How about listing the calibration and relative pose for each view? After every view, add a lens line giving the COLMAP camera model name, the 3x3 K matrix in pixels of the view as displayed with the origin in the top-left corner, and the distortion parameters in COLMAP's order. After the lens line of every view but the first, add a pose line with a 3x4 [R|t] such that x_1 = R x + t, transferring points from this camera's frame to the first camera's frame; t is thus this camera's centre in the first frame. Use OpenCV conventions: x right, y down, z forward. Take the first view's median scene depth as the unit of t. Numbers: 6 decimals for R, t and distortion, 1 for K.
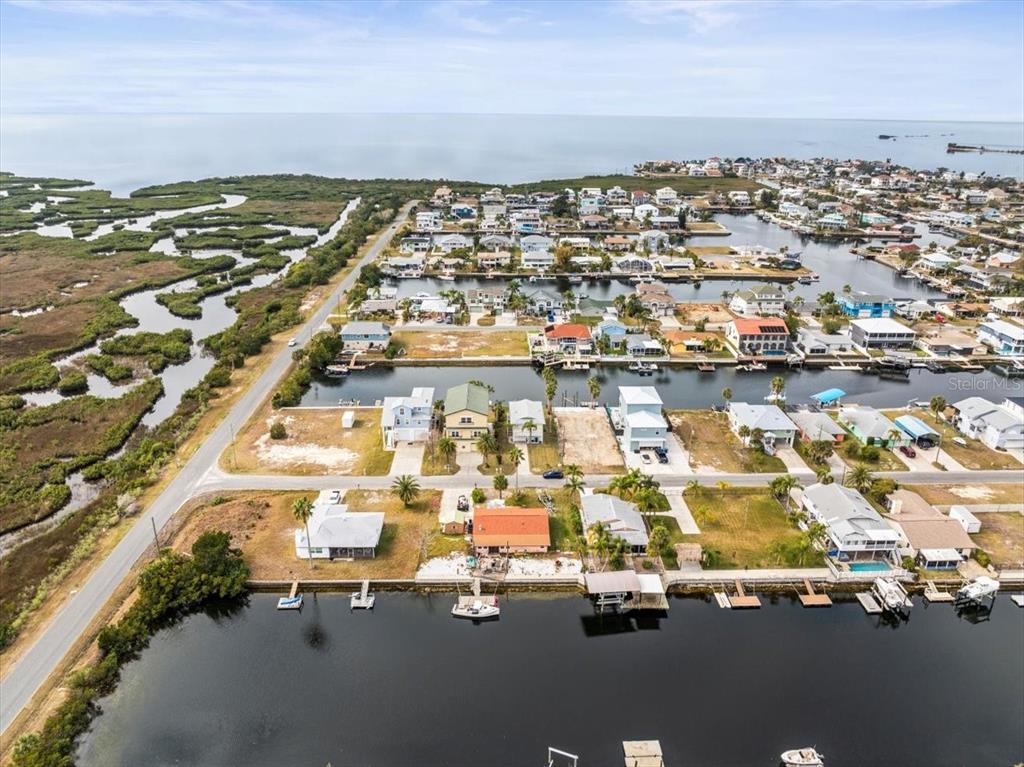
lens RADIAL K [[720.5, 0, 512.5], [0, 720.5, 377.4], [0, 0, 1]] dist [-0.038875, 0.003902]
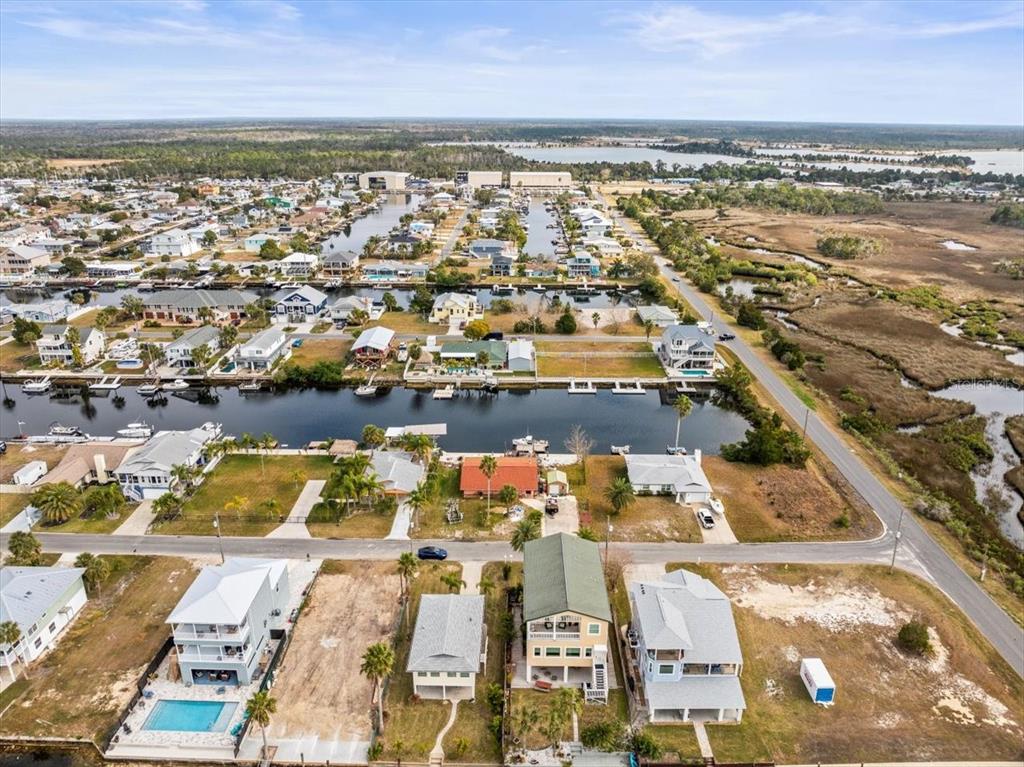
lens RADIAL K [[720.5, 0, 512.5], [0, 720.5, 377.4], [0, 0, 1]] dist [-0.038875, 0.003902]
pose [[-0.999198, -0.025156, 0.031138, -0.027912], [0.001015, 0.761688, 0.647943, -0.316446], [-0.040018, 0.647455, -0.761052, 0.977697]]
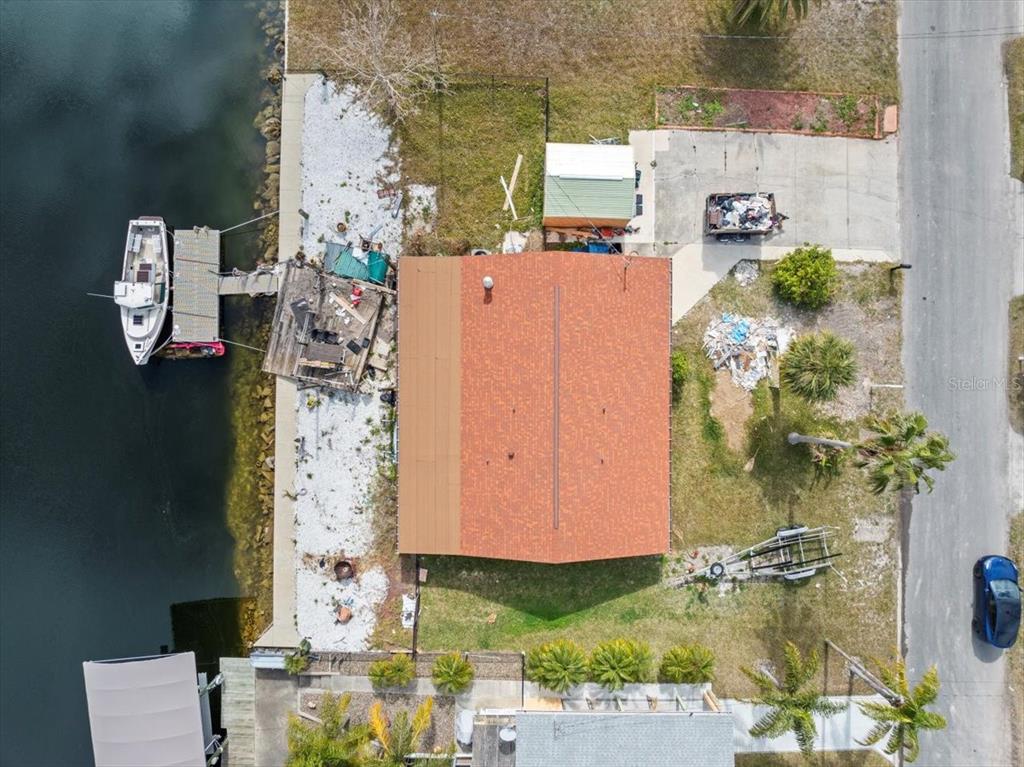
lens RADIAL K [[720.5, 0, 512.5], [0, 720.5, 377.4], [0, 0, 1]] dist [-0.038875, 0.003902]
pose [[-0.032021, 0.999379, -0.014717, -0.004871], [-0.359271, 0.002232, 0.933231, -0.014818], [0.932684, 0.035170, 0.358977, 0.526557]]
